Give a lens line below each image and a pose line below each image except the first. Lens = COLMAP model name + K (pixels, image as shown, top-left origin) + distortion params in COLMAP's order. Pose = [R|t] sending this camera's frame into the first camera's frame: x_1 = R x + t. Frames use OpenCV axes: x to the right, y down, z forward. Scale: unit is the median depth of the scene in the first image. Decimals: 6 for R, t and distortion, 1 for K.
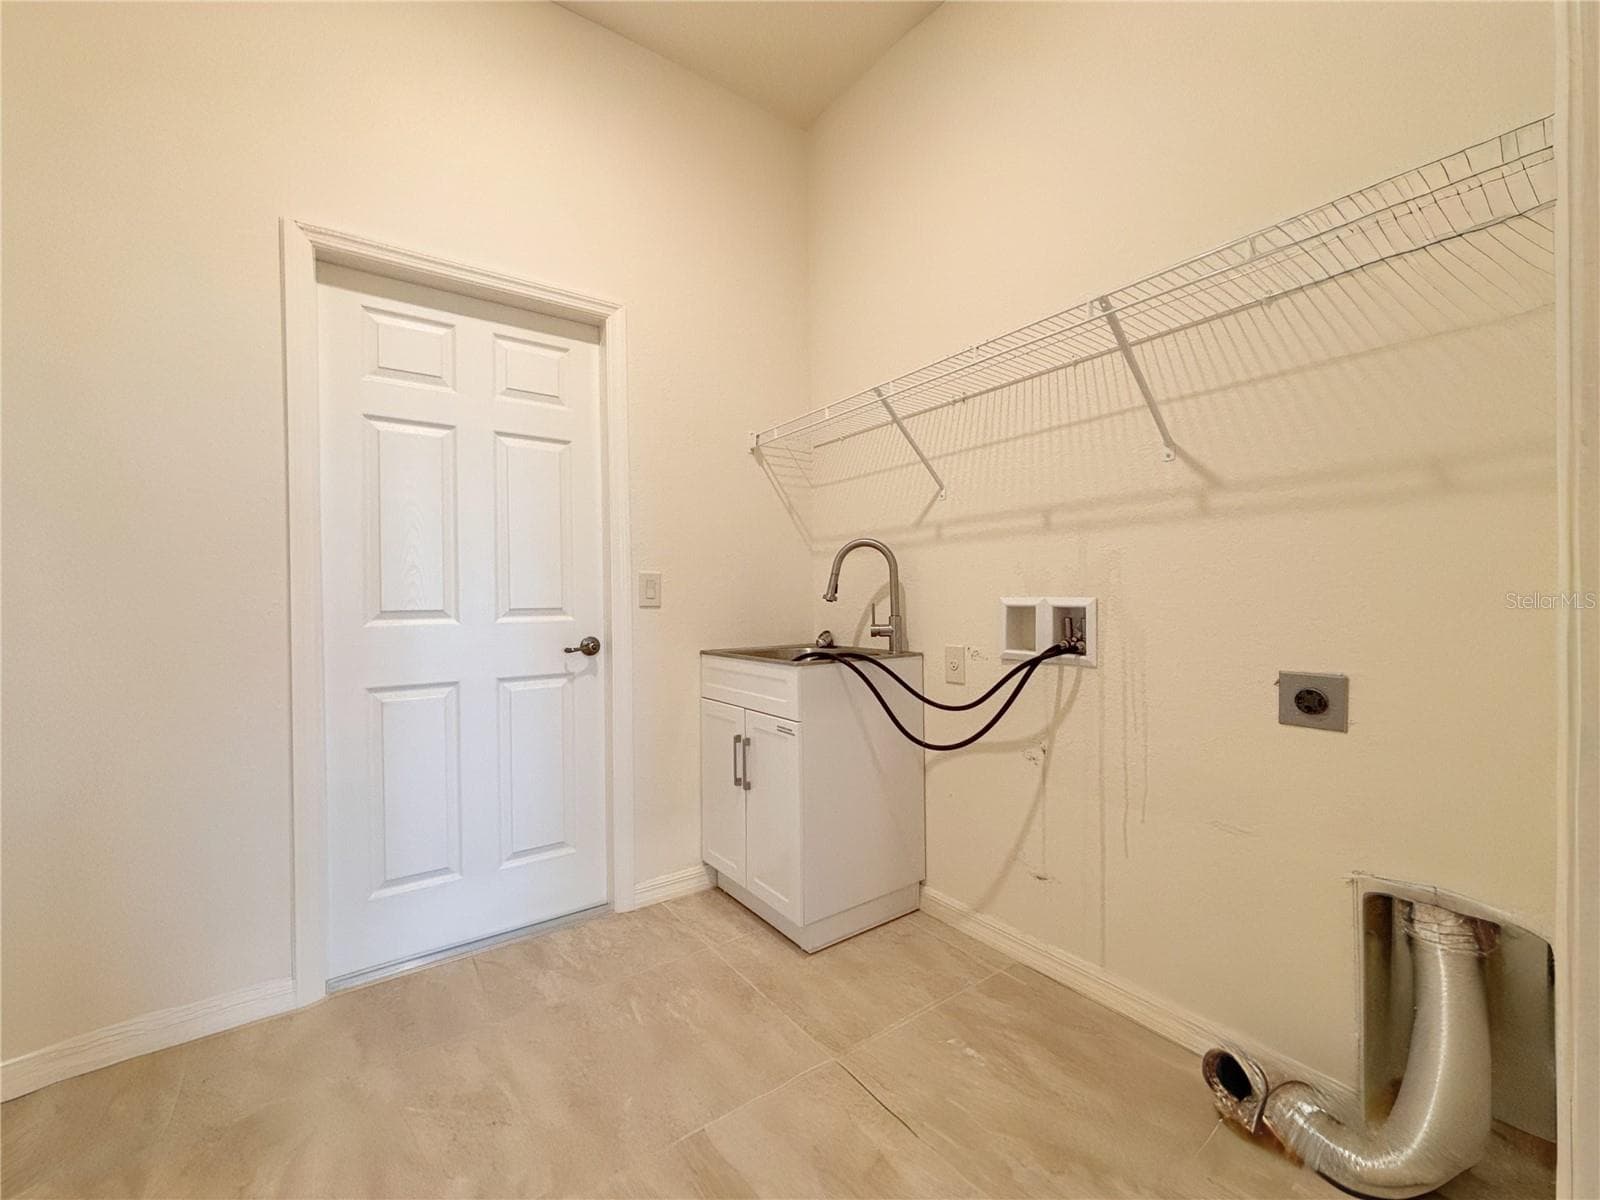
lens RADIAL K [[645.2, 0, 793.2], [0, 645.2, 606.4], [0, 0, 1]] dist [0.002587, 0.001136]
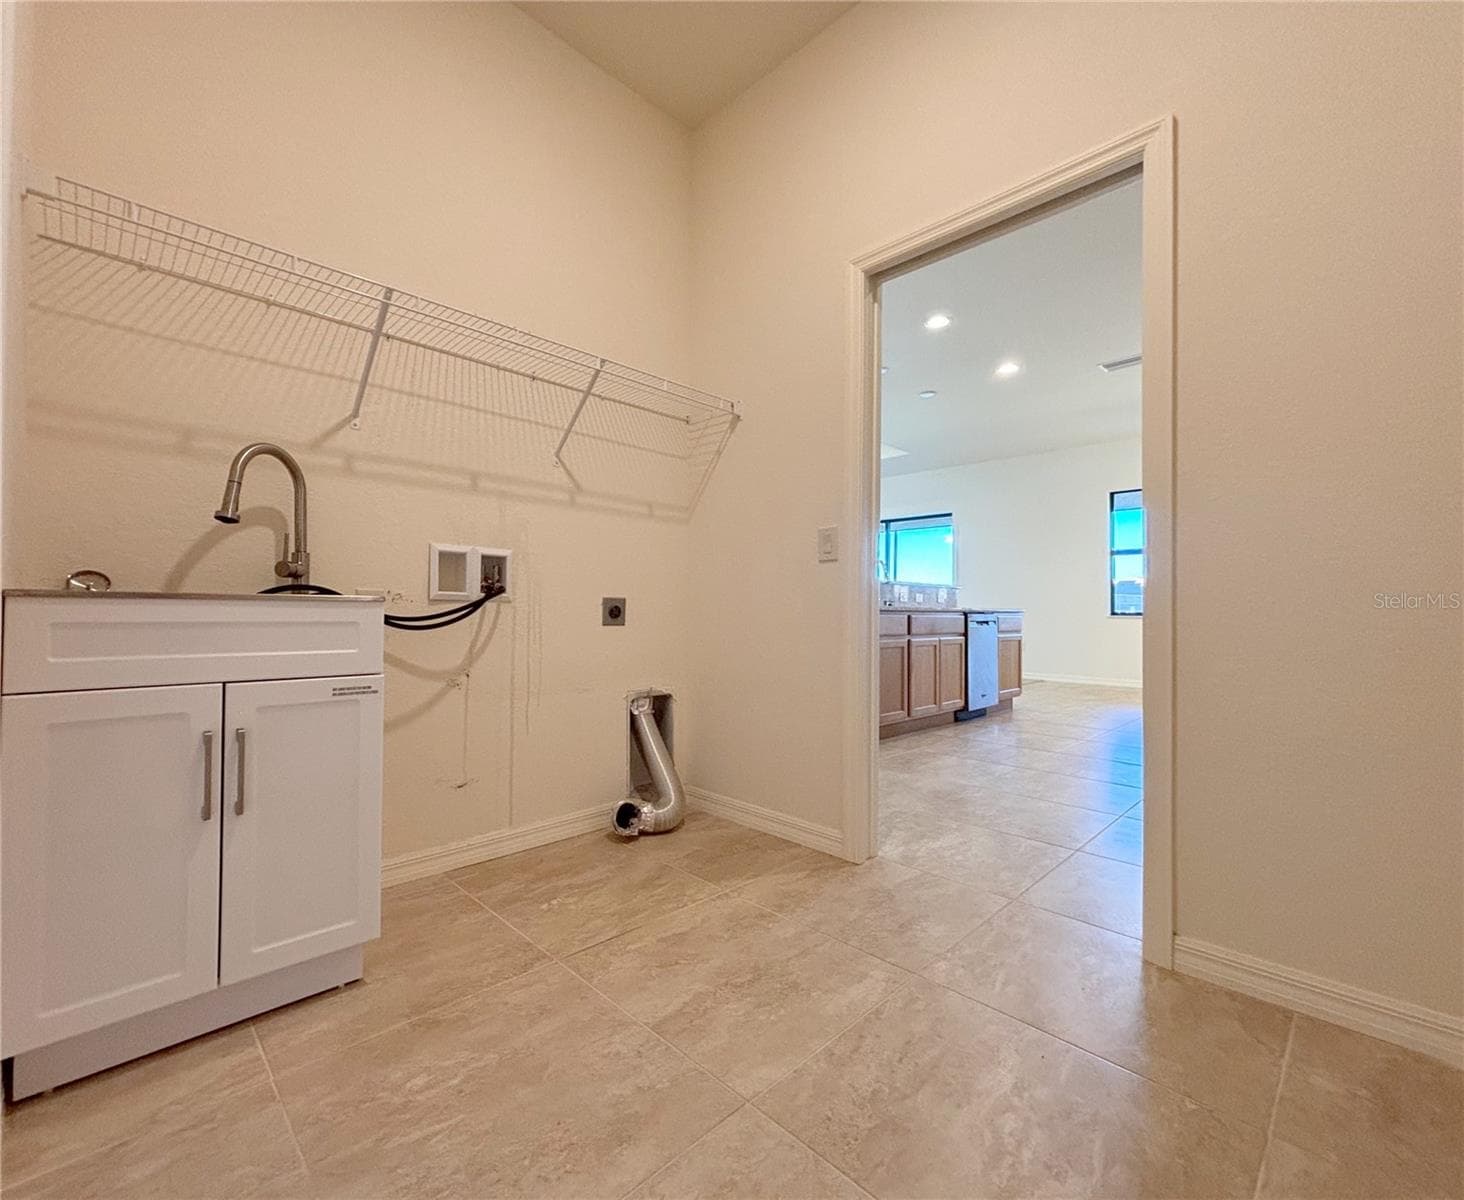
lens RADIAL K [[640.6, 0, 673.5], [0, 640.6, 593.3], [0, 0, 1]] dist [-0.001713, -0.000216]
pose [[-0.115675, 0.029096, 0.992861, -0.883728], [-0.002534, 0.999559, -0.029588, 0.113973], [-0.993284, -0.005938, -0.115550, 0.813484]]
